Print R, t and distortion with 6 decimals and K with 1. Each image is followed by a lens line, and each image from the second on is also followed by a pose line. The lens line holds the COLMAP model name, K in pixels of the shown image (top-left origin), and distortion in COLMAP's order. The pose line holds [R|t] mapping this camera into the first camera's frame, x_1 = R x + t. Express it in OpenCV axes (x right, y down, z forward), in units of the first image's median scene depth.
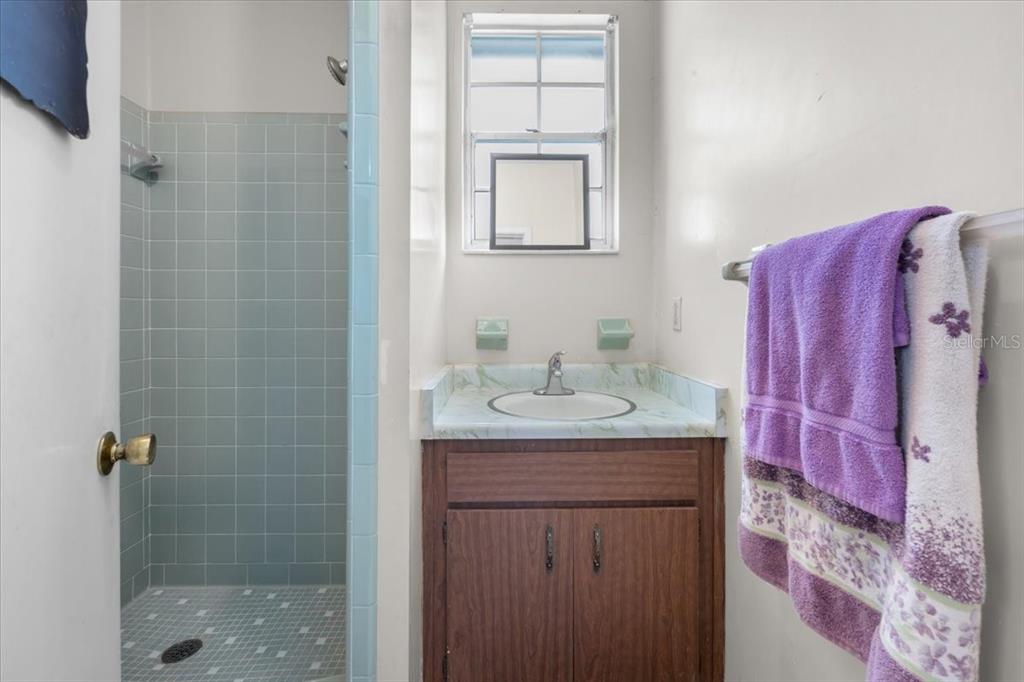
lens RADIAL K [[450.0, 0, 509.7], [0, 450.0, 320.9], [0, 0, 1]] dist [0.003655, -0.000317]
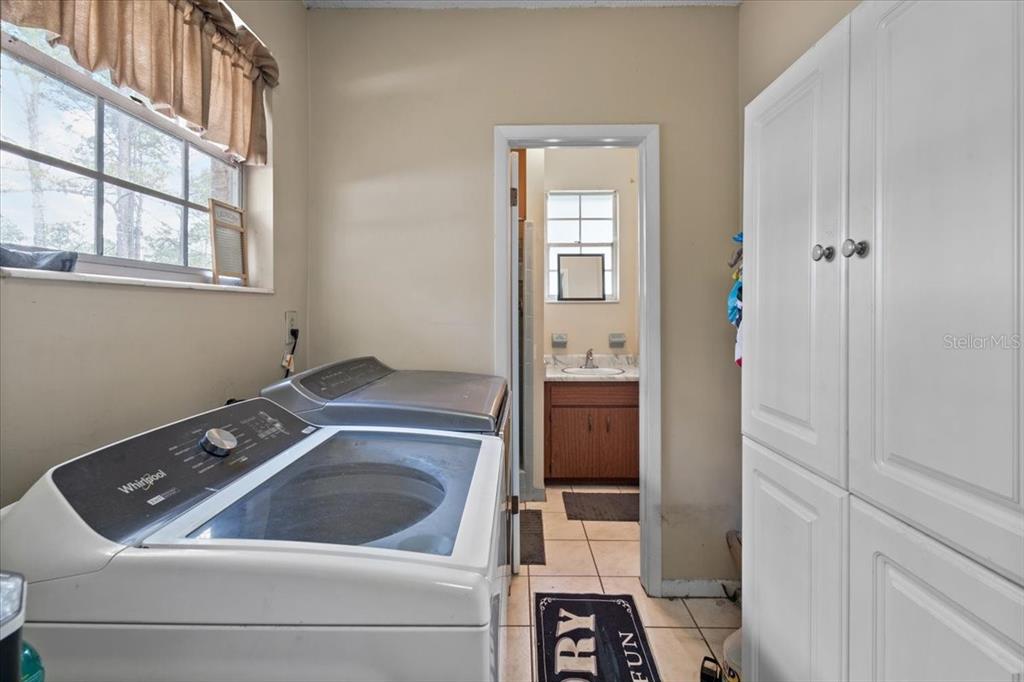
lens RADIAL K [[450.0, 0, 509.7], [0, 450.0, 320.9], [0, 0, 1]] dist [0.003655, -0.000317]
pose [[0.999431, -0.002139, -0.033665, -0.199081], [0.002286, 0.999988, 0.004323, -0.072506], [0.033655, -0.004398, 0.999424, -1.125864]]
